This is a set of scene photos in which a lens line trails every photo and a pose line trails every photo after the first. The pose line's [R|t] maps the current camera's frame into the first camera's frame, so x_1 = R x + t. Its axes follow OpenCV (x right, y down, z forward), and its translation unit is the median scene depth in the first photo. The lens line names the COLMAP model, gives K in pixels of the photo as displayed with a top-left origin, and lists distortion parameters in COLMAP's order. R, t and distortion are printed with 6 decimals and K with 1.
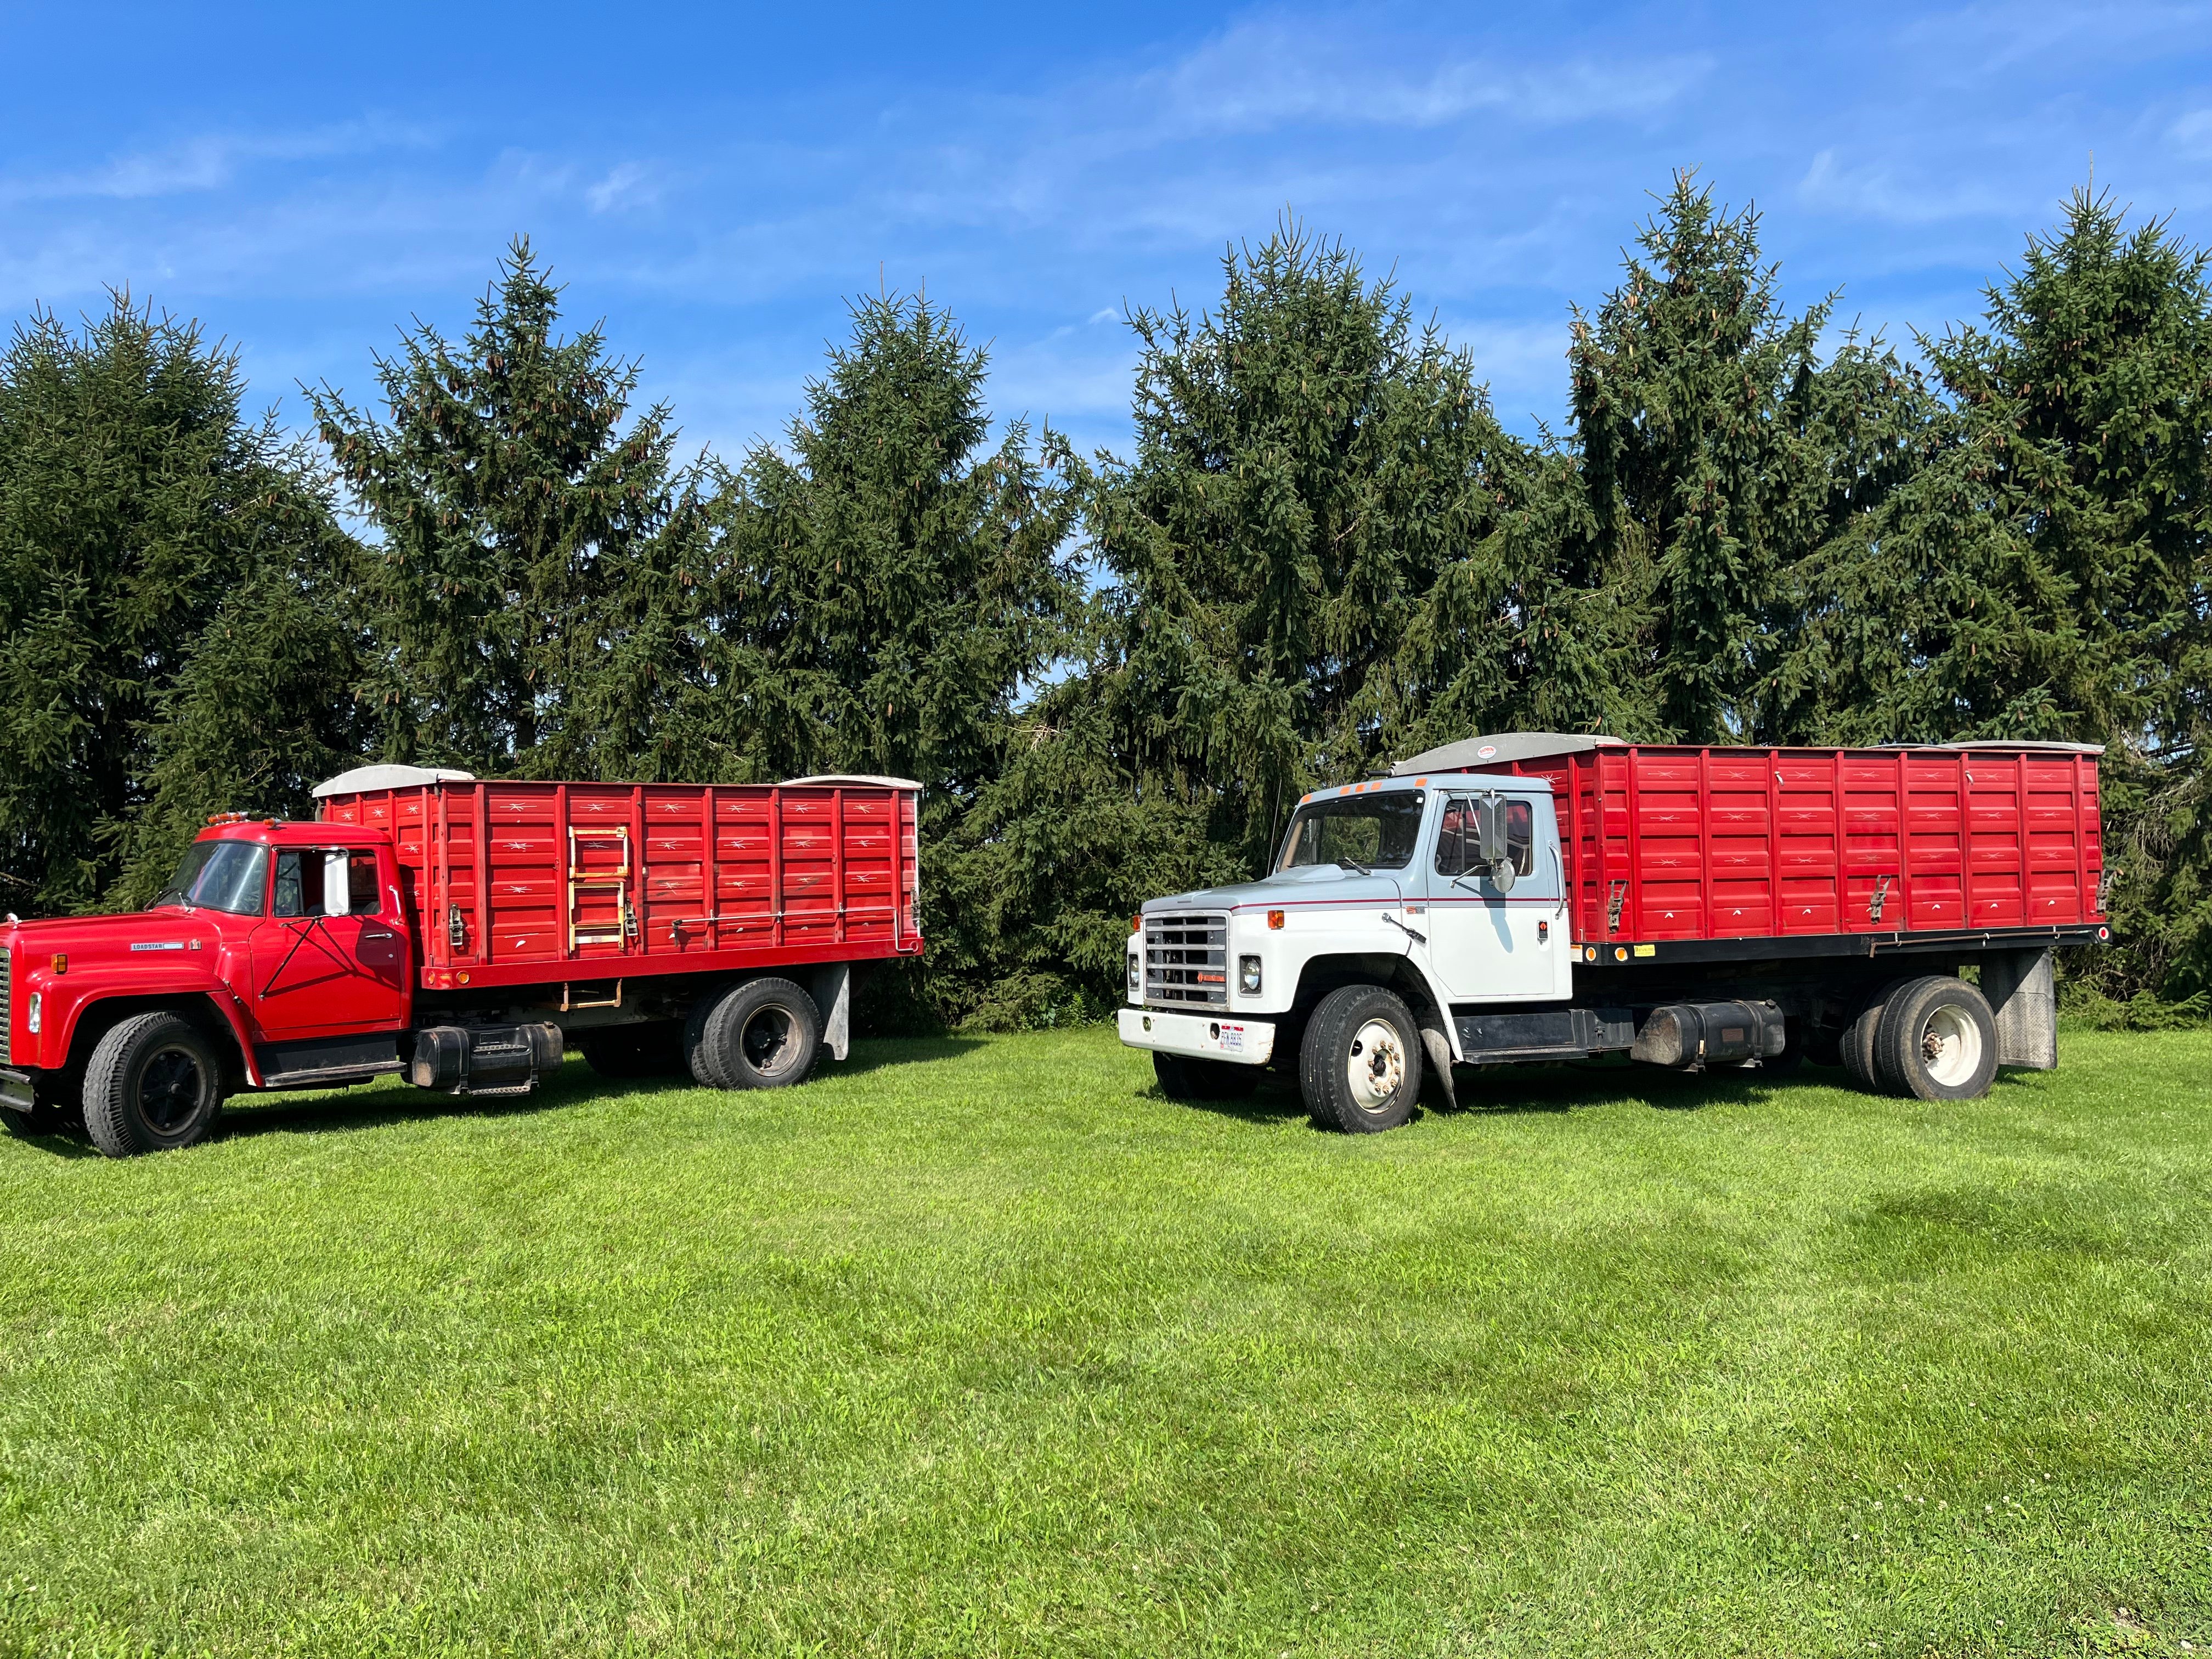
lens RADIAL K [[1681.5, 0, 1130.0], [0, 1681.5, 833.1], [0, 0, 1]] dist [0.074731, -0.098866]
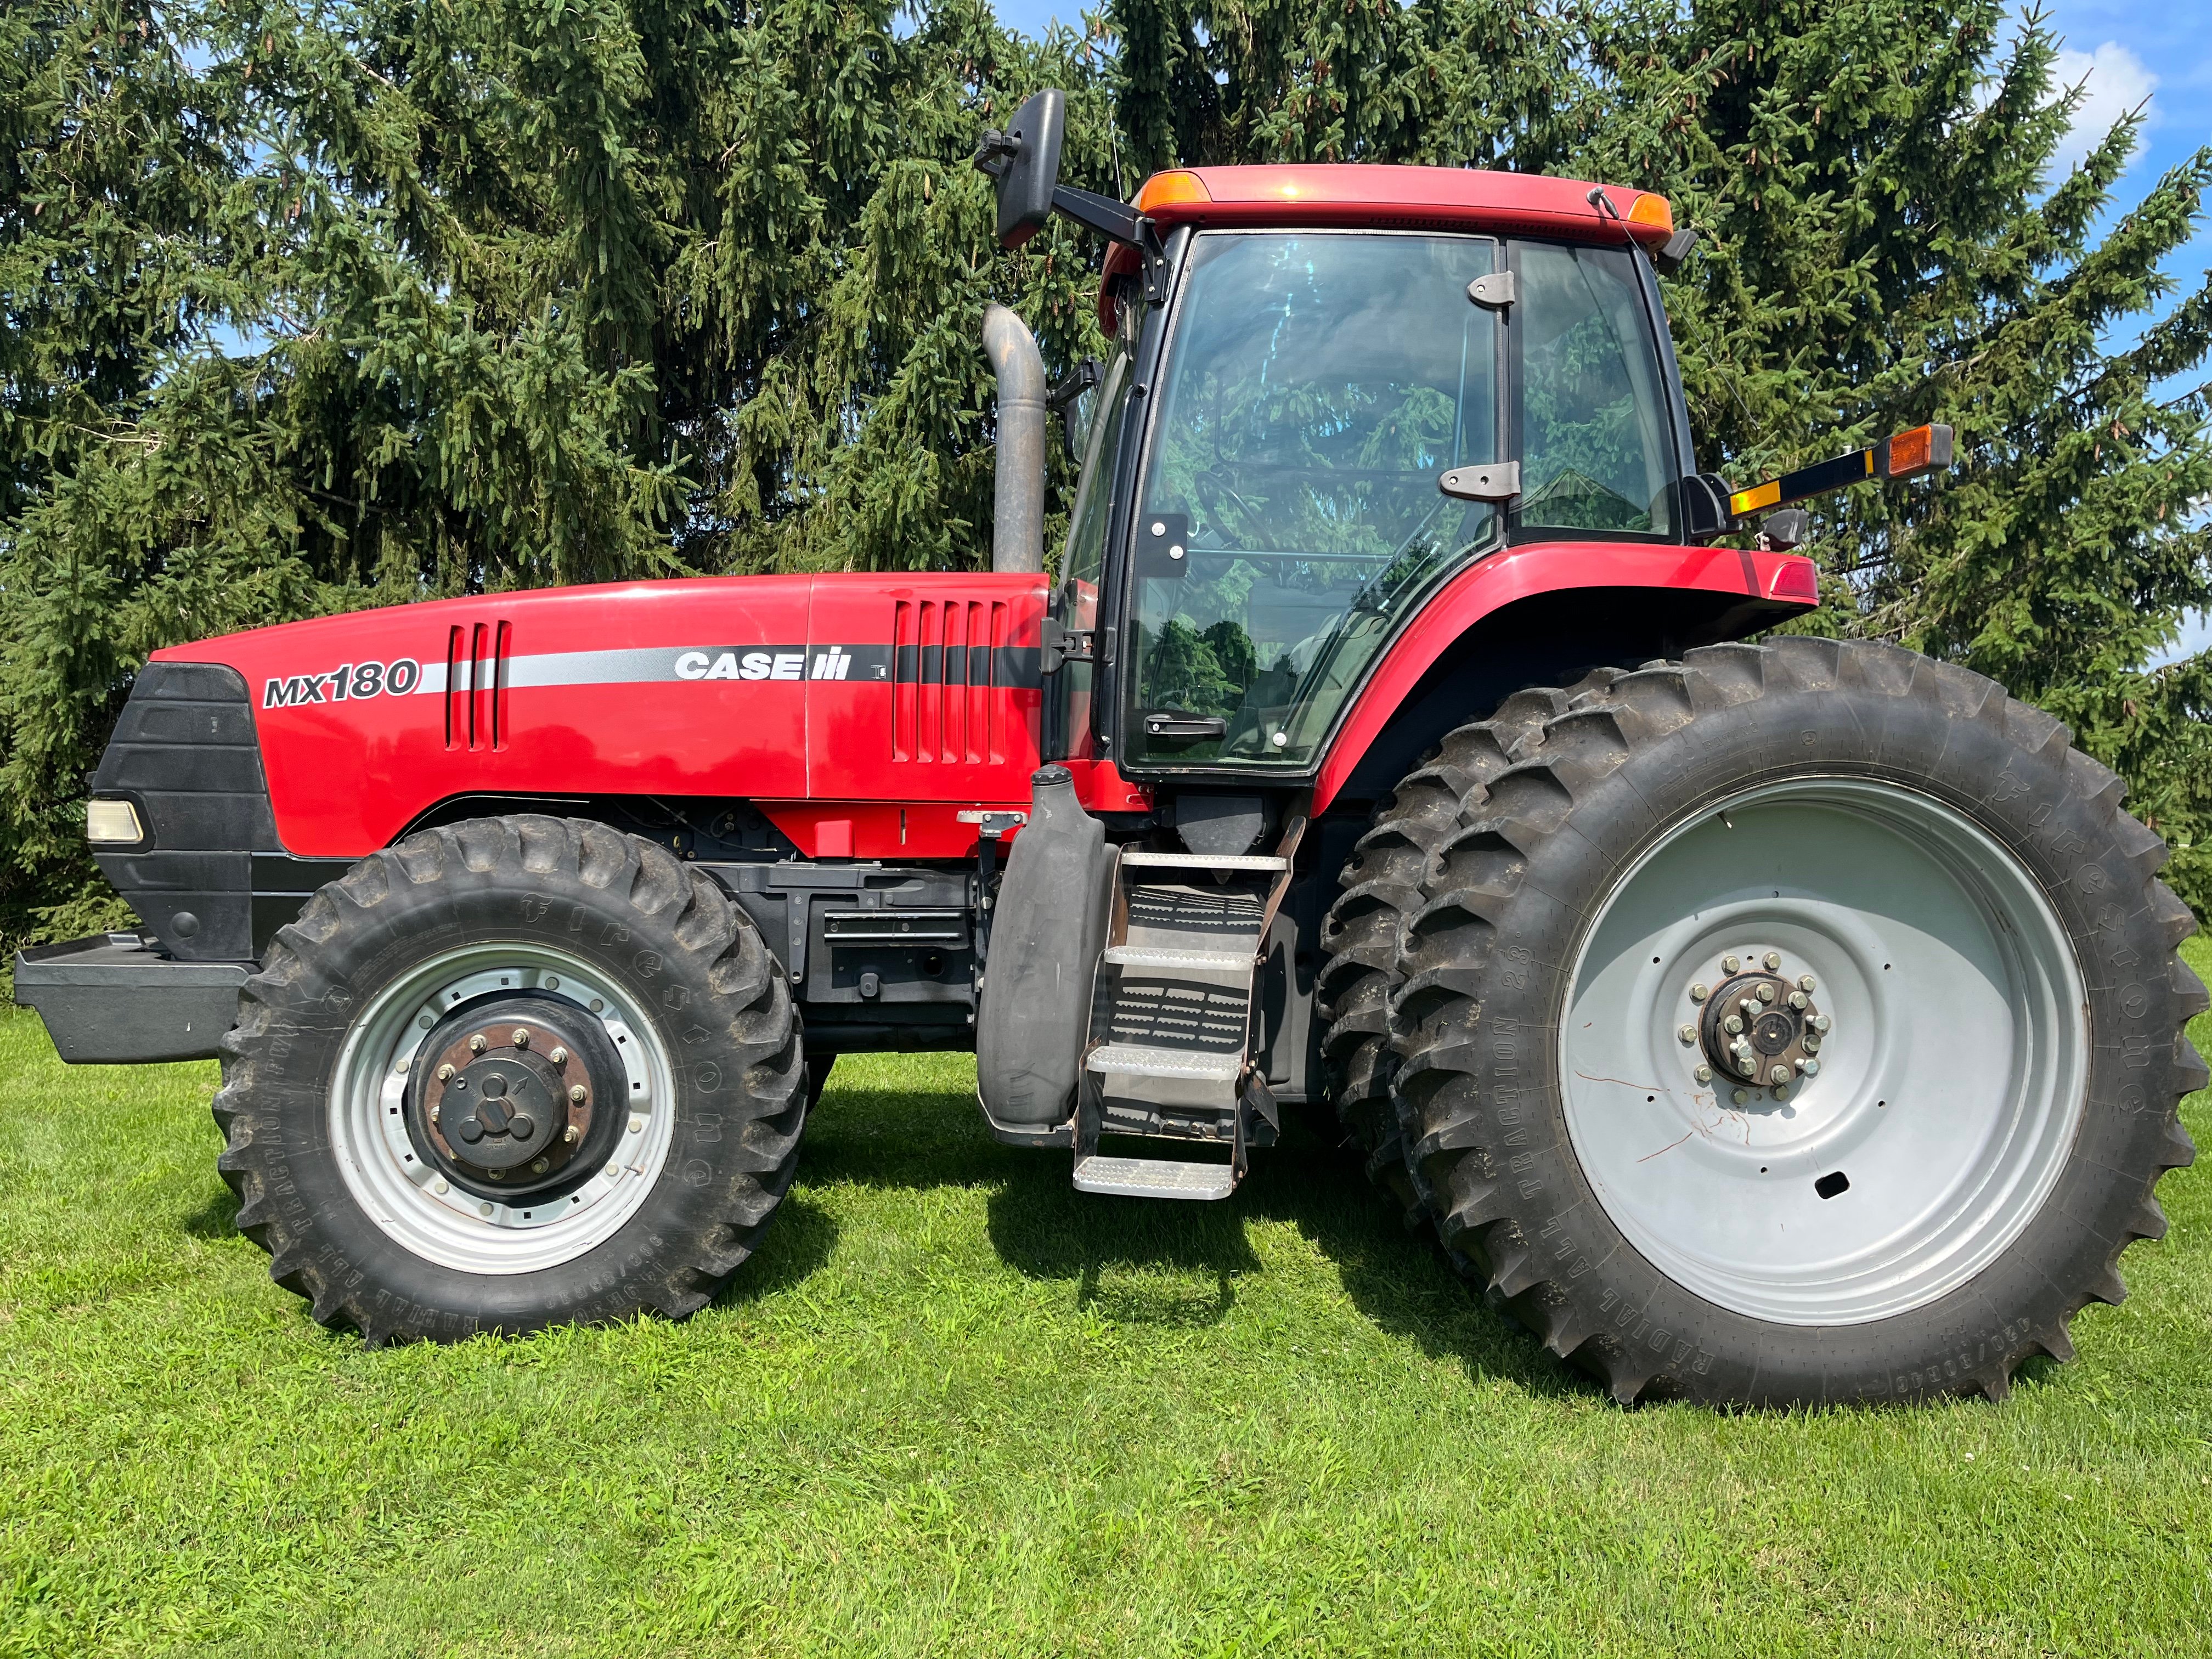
lens RADIAL K [[1681.5, 0, 1110.9], [0, 1681.5, 803.0], [0, 0, 1]] dist [0.074731, -0.098866]
pose [[0.961300, -0.000515, 0.275502, 0.101603], [-0.016548, 0.998085, 0.059607, 0.019721], [-0.275005, -0.061859, 0.959451, 0.422010]]
